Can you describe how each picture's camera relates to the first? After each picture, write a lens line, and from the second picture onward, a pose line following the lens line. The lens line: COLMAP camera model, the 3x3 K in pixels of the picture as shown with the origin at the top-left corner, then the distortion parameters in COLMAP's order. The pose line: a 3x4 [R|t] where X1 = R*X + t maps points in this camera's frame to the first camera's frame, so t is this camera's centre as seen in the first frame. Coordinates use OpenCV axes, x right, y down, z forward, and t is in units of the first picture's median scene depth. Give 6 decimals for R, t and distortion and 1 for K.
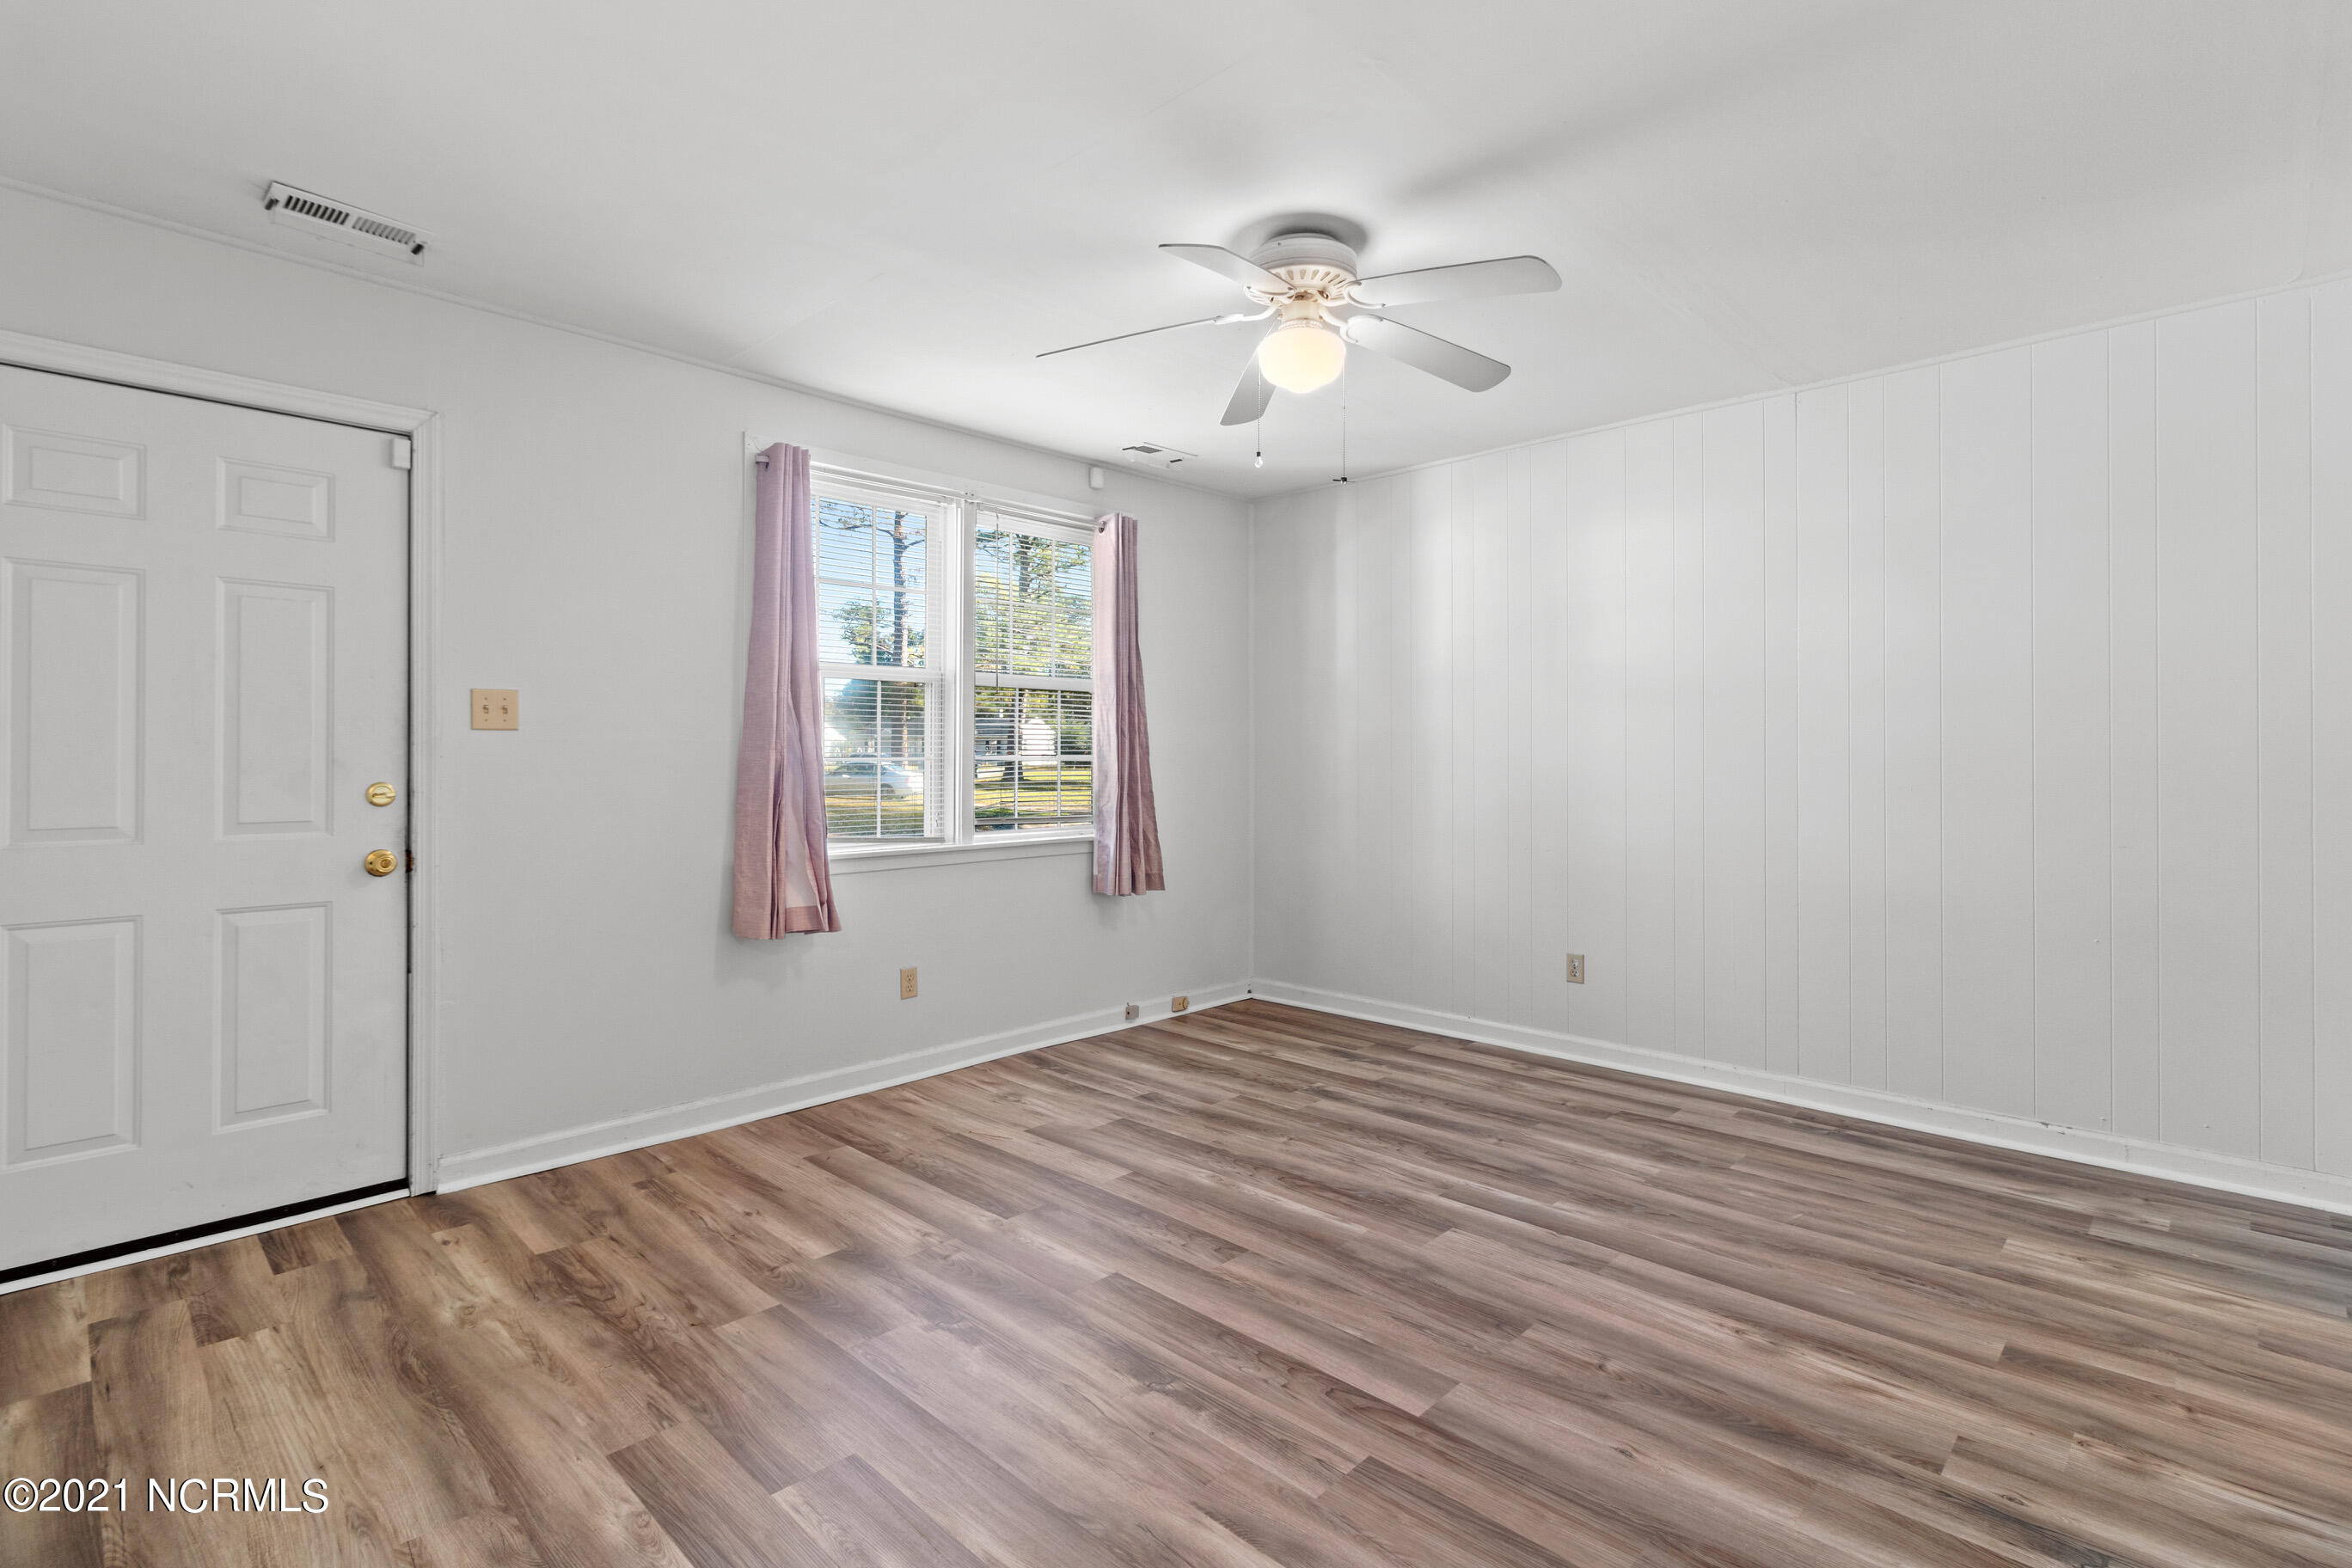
lens RADIAL K [[1098.8, 0, 1181.4], [0, 1098.8, 743.6], [0, 0, 1]] dist [0.001484, -0.000370]
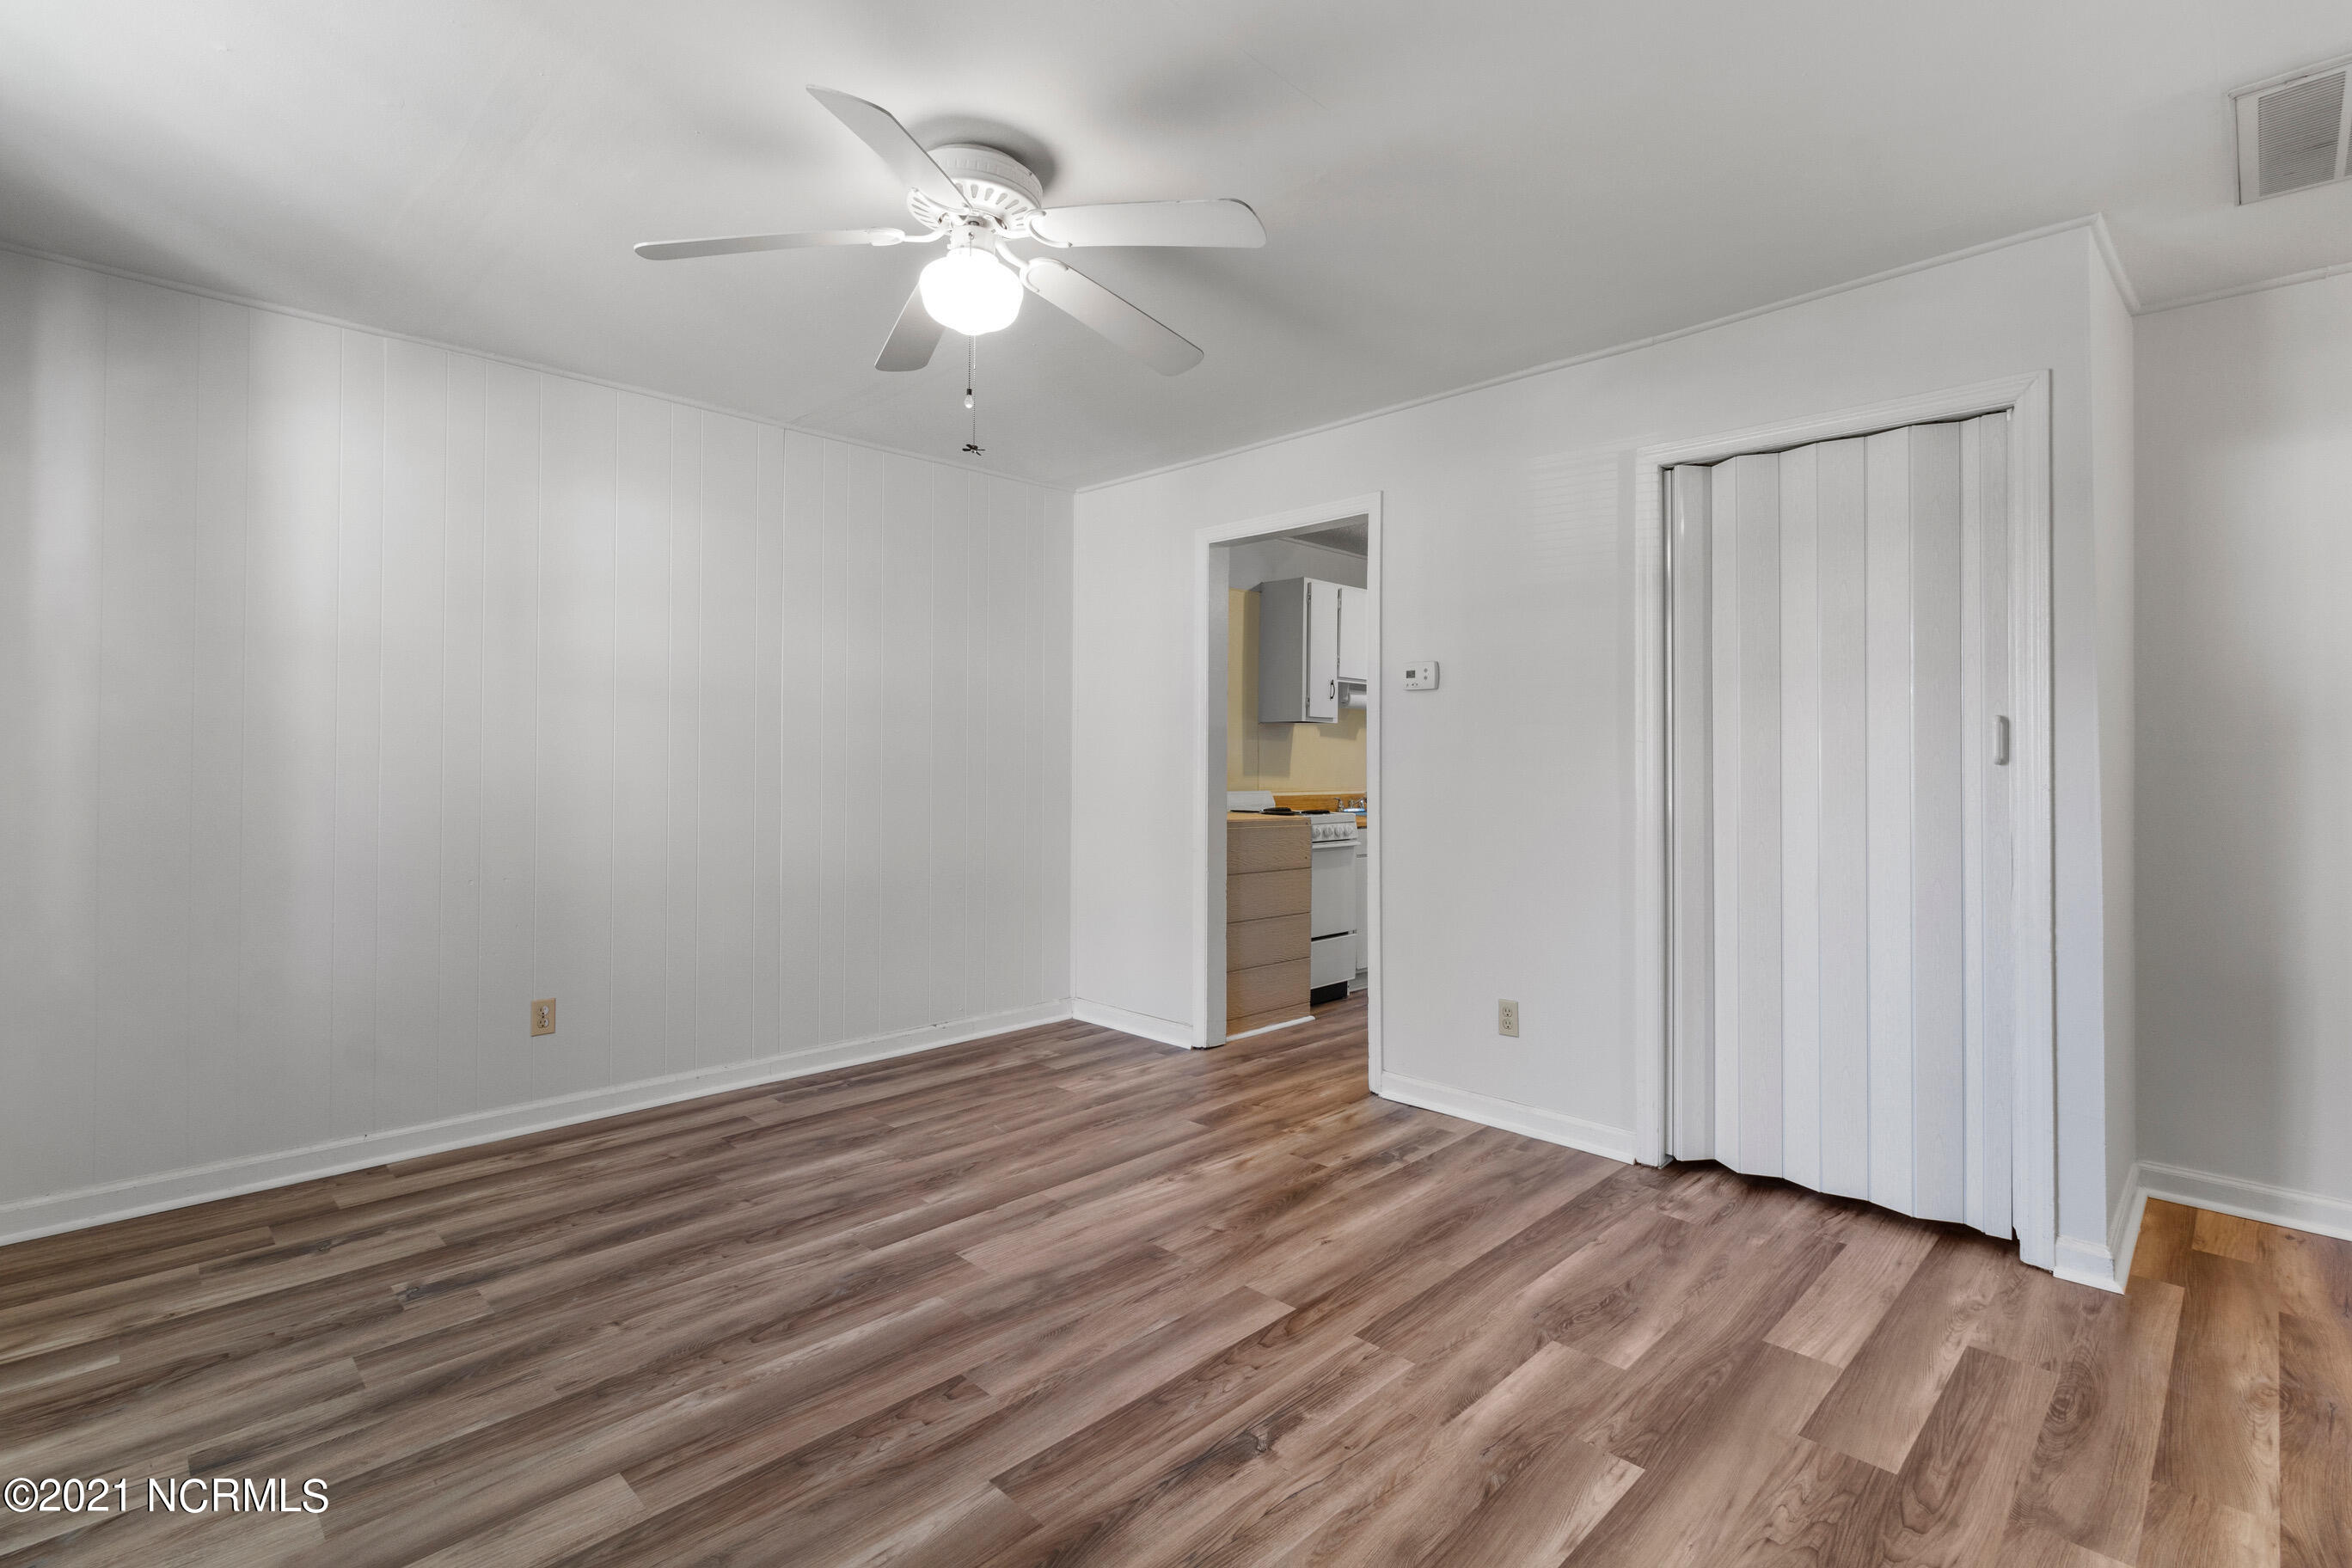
lens RADIAL K [[1098.8, 0, 1181.4], [0, 1098.8, 743.6], [0, 0, 1]] dist [0.001484, -0.000370]
pose [[0.012141, 0.017578, 0.999772, -0.677279], [-0.014705, 0.999740, -0.017399, 0.010620], [-0.999818, -0.014491, 0.012397, 0.757056]]
